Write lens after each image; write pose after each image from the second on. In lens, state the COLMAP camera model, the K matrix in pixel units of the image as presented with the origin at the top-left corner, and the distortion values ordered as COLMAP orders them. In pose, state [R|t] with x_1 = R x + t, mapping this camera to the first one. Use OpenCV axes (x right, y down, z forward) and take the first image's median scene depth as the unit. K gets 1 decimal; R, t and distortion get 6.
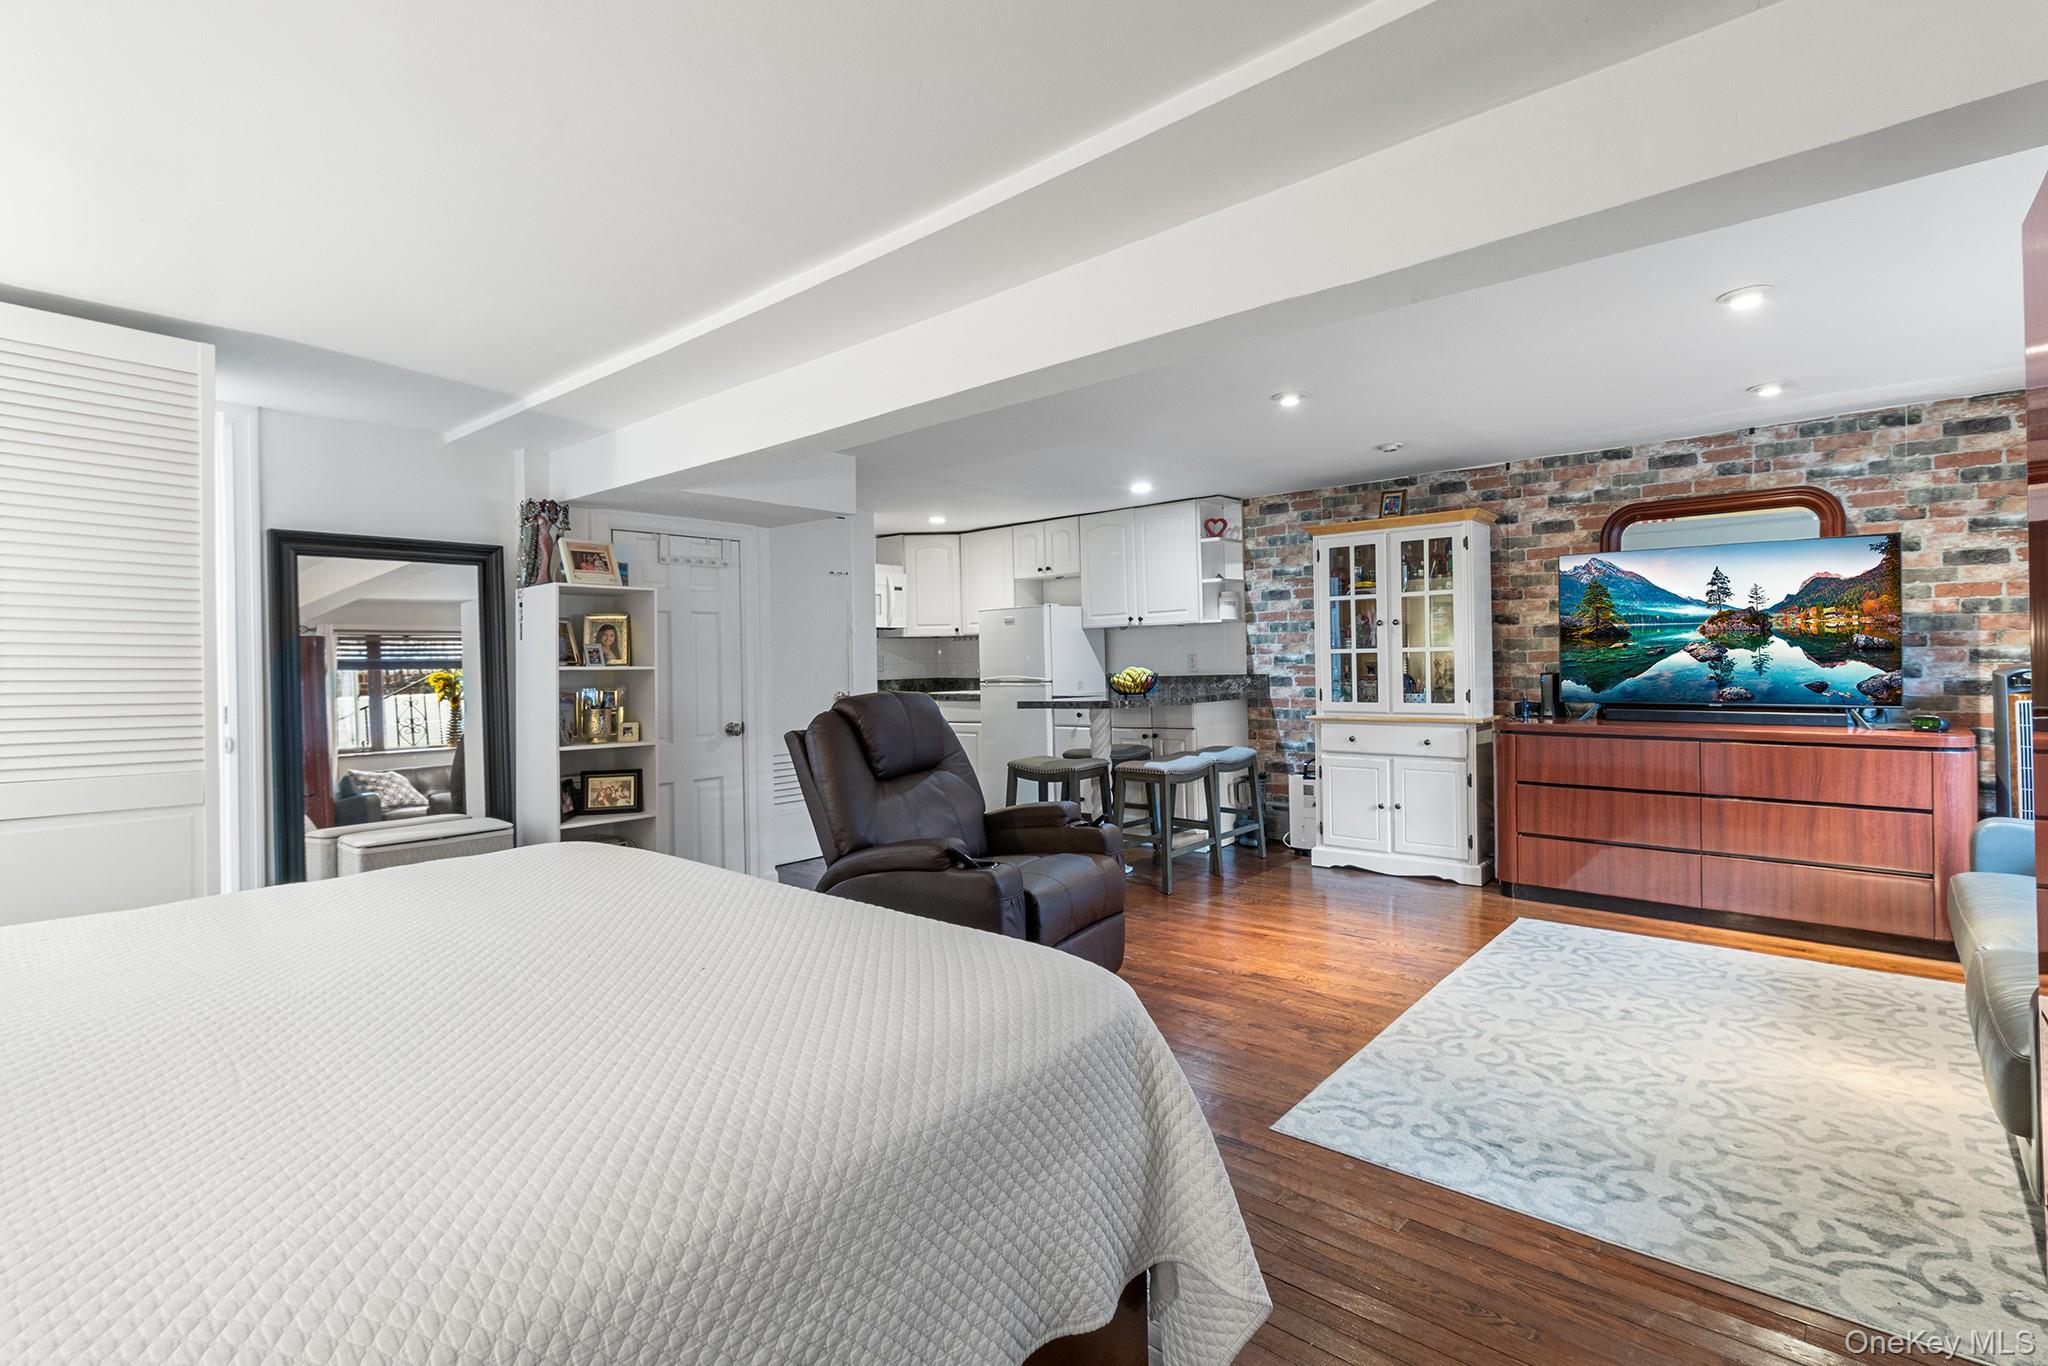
lens RADIAL K [[957.8, 0, 1025.7], [0, 957.8, 675.4], [0, 0, 1]] dist [0.000416, -0.000118]
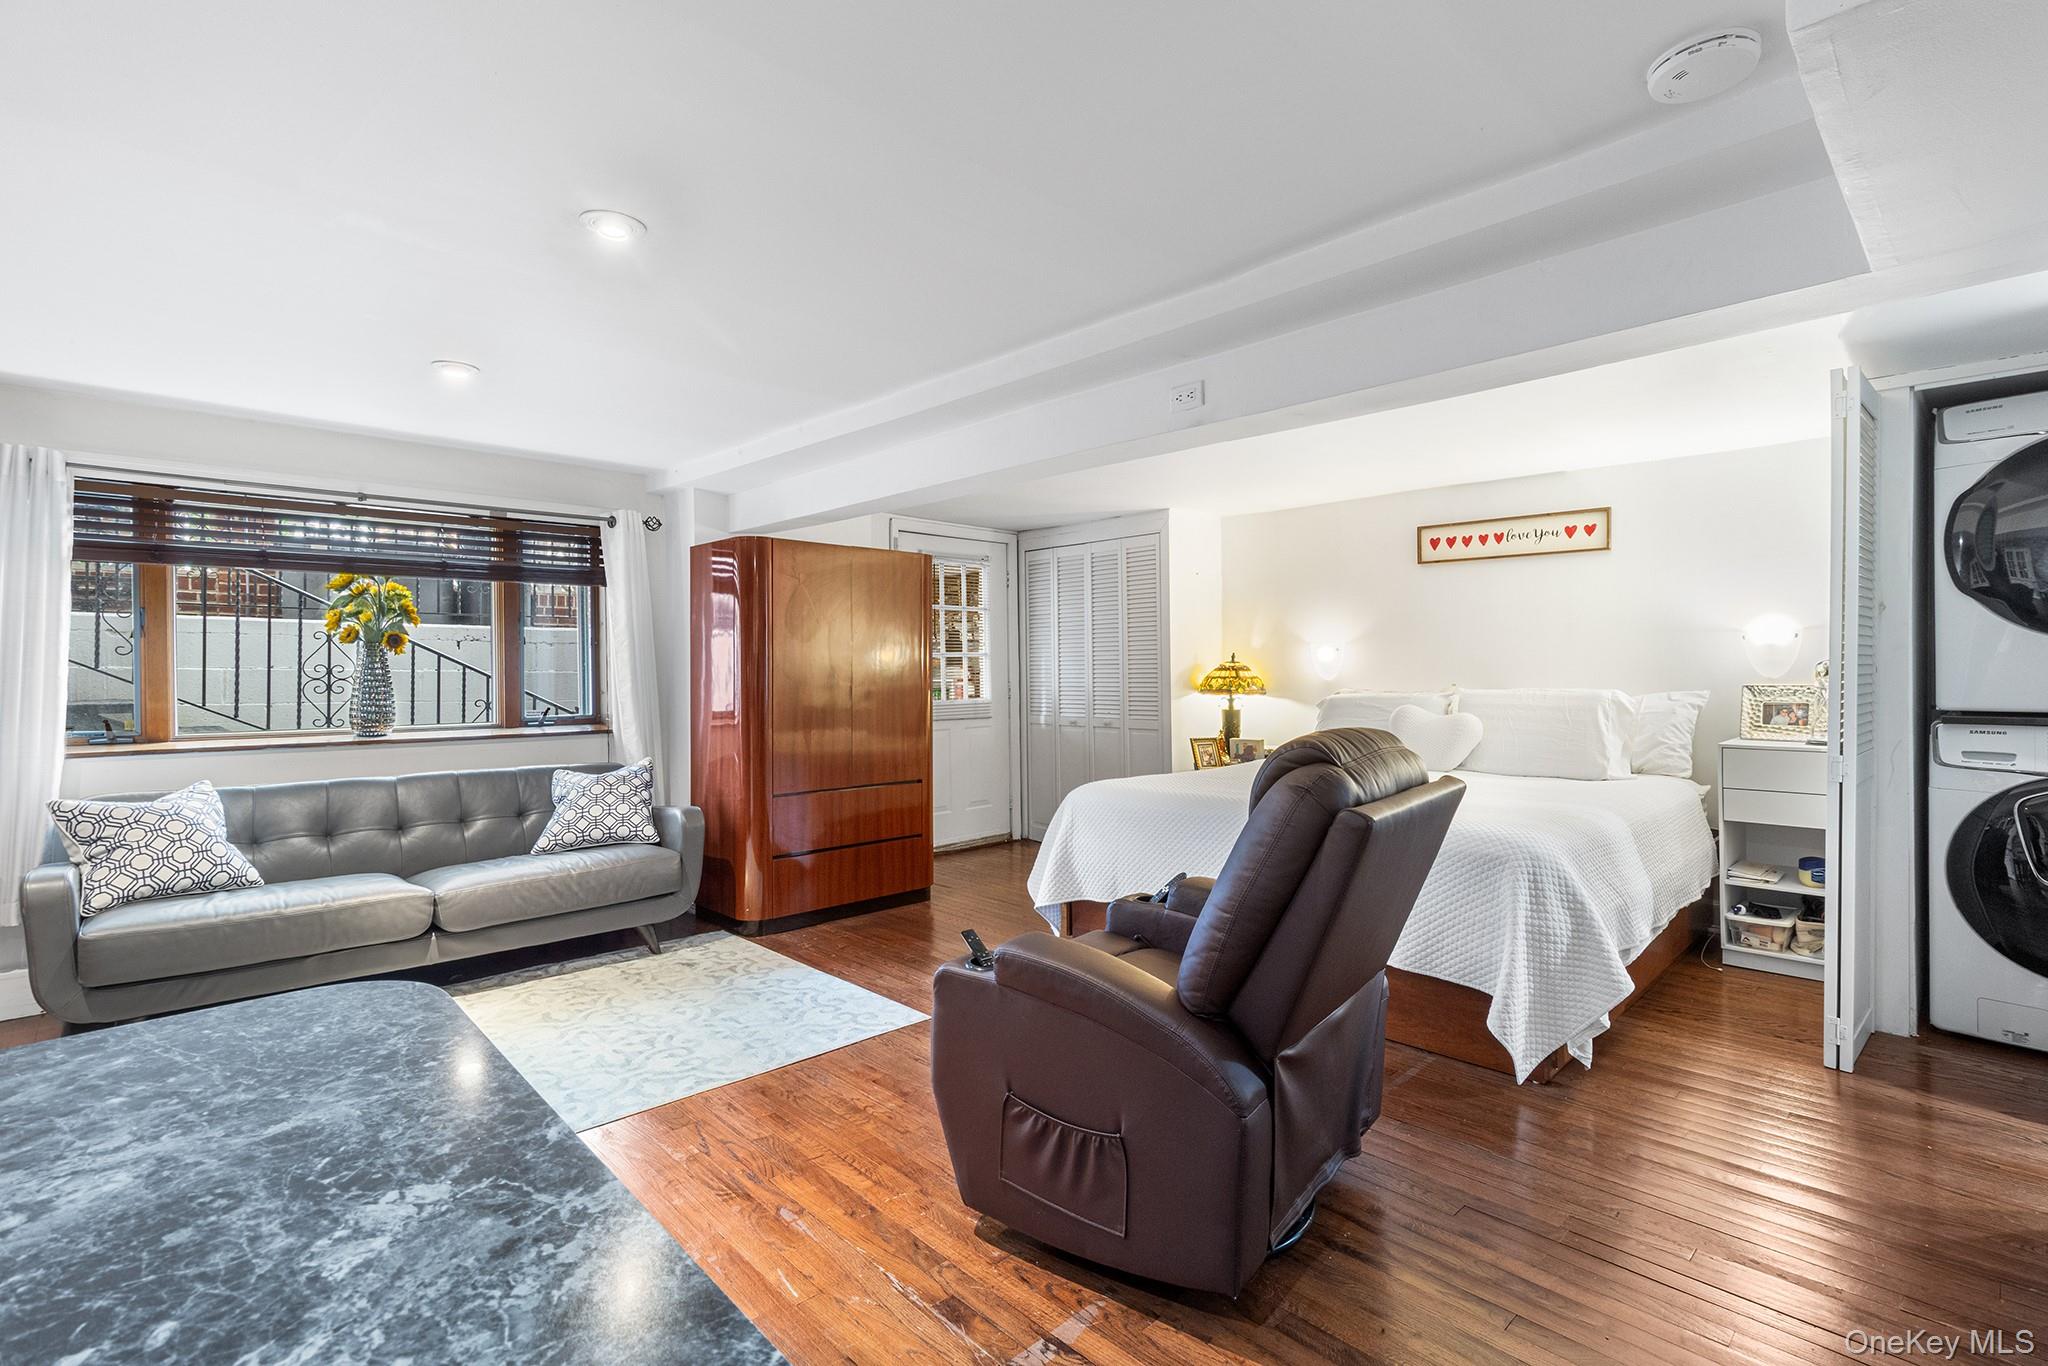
lens RADIAL K [[957.8, 0, 1021.4], [0, 957.8, 673.3], [0, 0, 1]] dist [0.000416, -0.000118]
pose [[-0.995583, 0.015871, 0.092533, -0.011950], [0.016594, 0.999838, 0.007043, -0.036407], [-0.092406, 0.008548, -0.995685, 2.236215]]
